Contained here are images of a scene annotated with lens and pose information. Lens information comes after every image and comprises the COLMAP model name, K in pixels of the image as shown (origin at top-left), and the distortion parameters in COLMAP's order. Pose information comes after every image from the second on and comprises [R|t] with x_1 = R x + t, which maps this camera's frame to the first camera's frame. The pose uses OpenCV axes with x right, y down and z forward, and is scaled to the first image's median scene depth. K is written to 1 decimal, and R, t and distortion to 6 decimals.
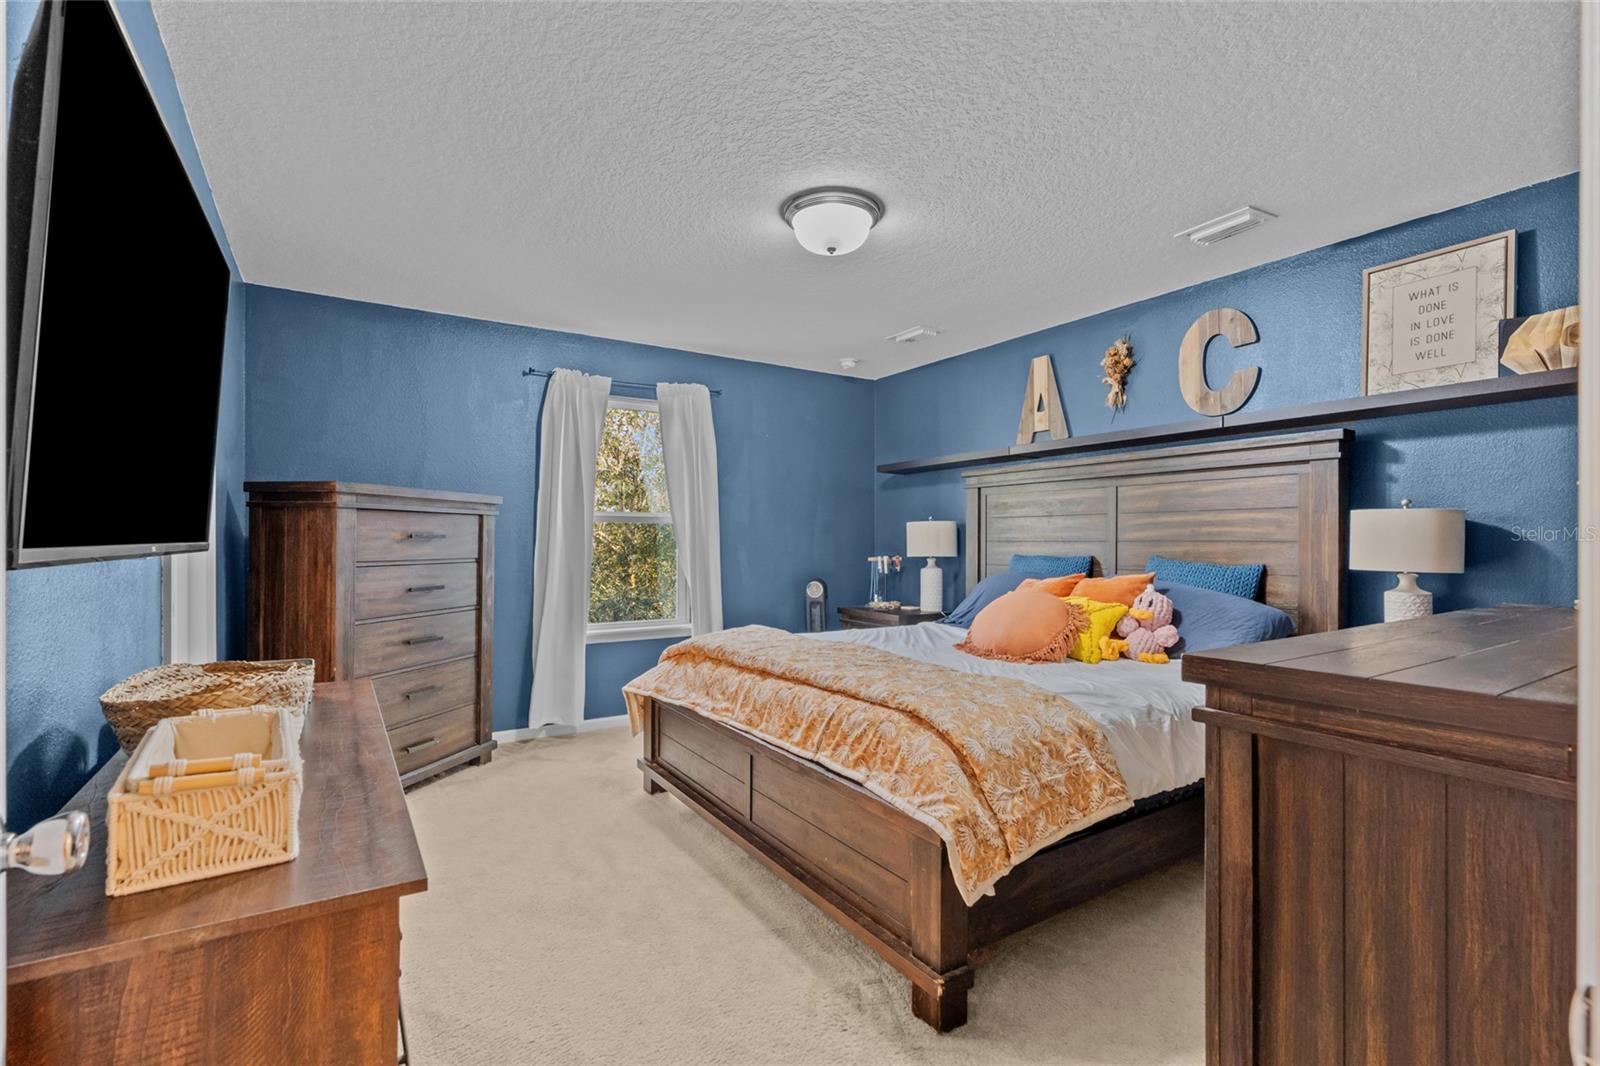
lens RADIAL K [[723.8, 0, 800.5], [0, 723.8, 539.7], [0, 0, 1]] dist [-0.007003, 0.001136]
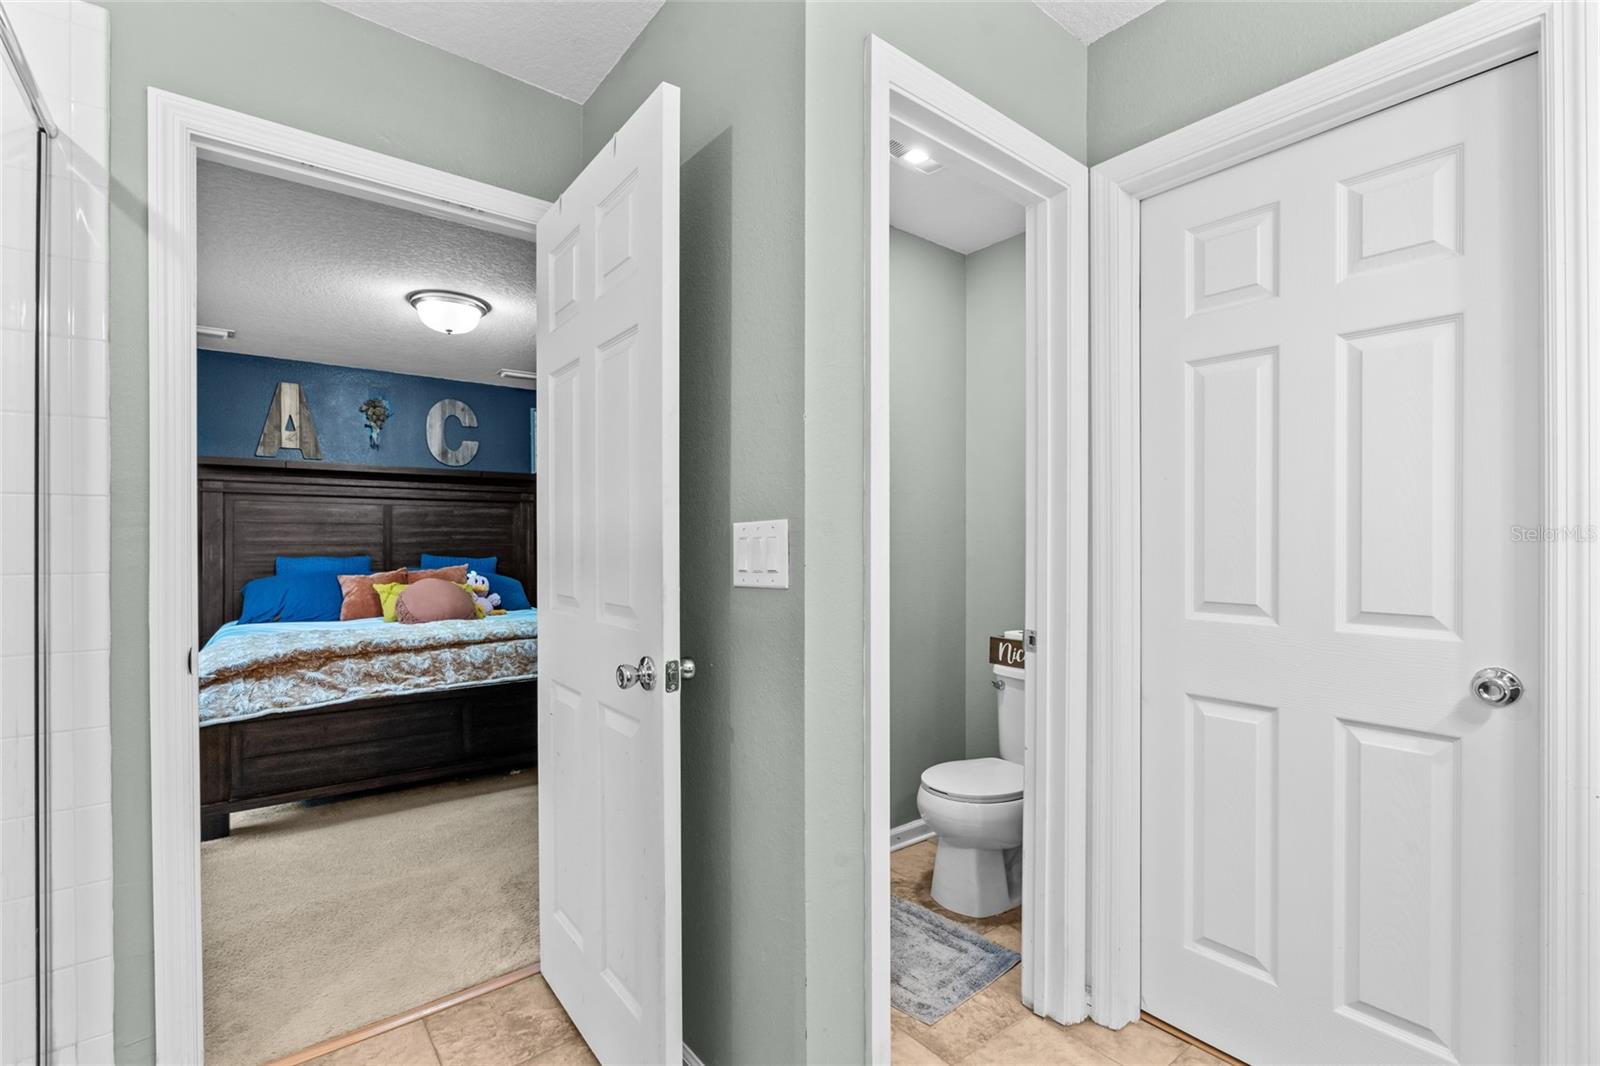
lens RADIAL K [[723.8, 0, 800.5], [0, 723.8, 539.7], [0, 0, 1]] dist [-0.007003, 0.001136]
pose [[-0.087252, 0.000852, 0.996186, -1.357303], [-0.002549, 0.999996, -0.001078, -0.009965], [-0.996183, -0.002633, -0.087250, 0.457203]]
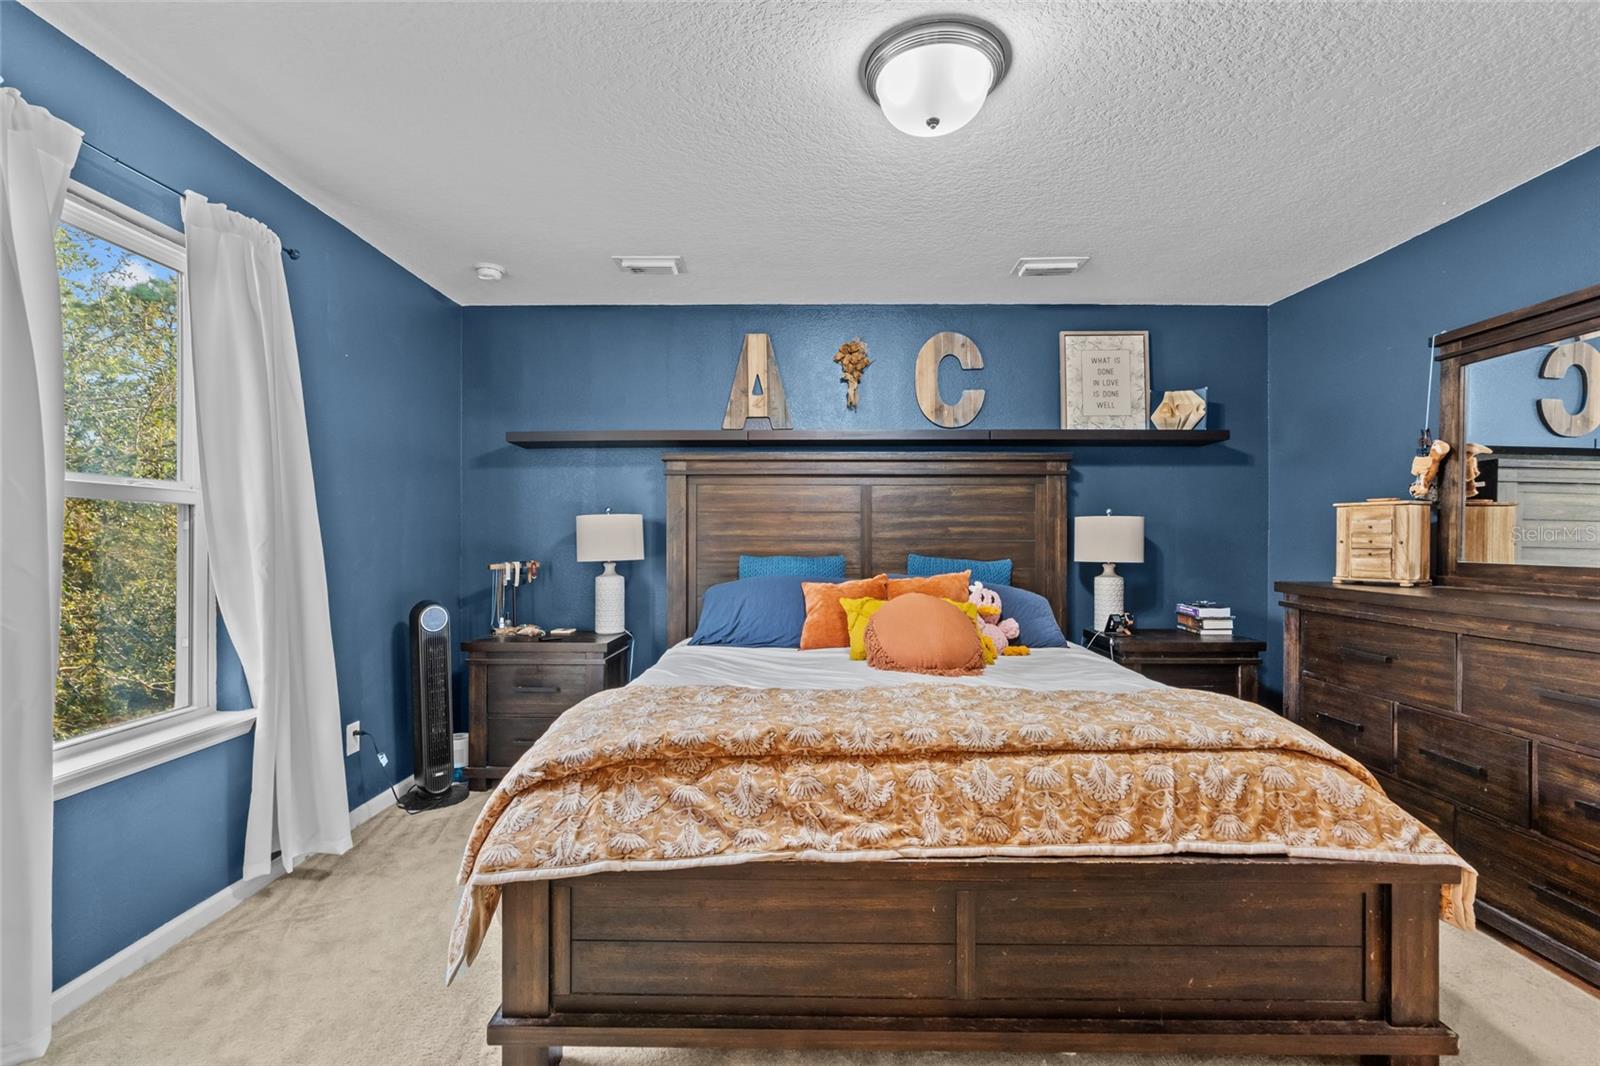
lens RADIAL K [[723.8, 0, 800.5], [0, 723.8, 539.7], [0, 0, 1]] dist [-0.007003, 0.001136]
pose [[0.545537, -0.002292, 0.838084, -0.605372], [-0.001312, 0.999993, 0.003589, -0.002582], [-0.838086, -0.003058, 0.545530, 0.722945]]
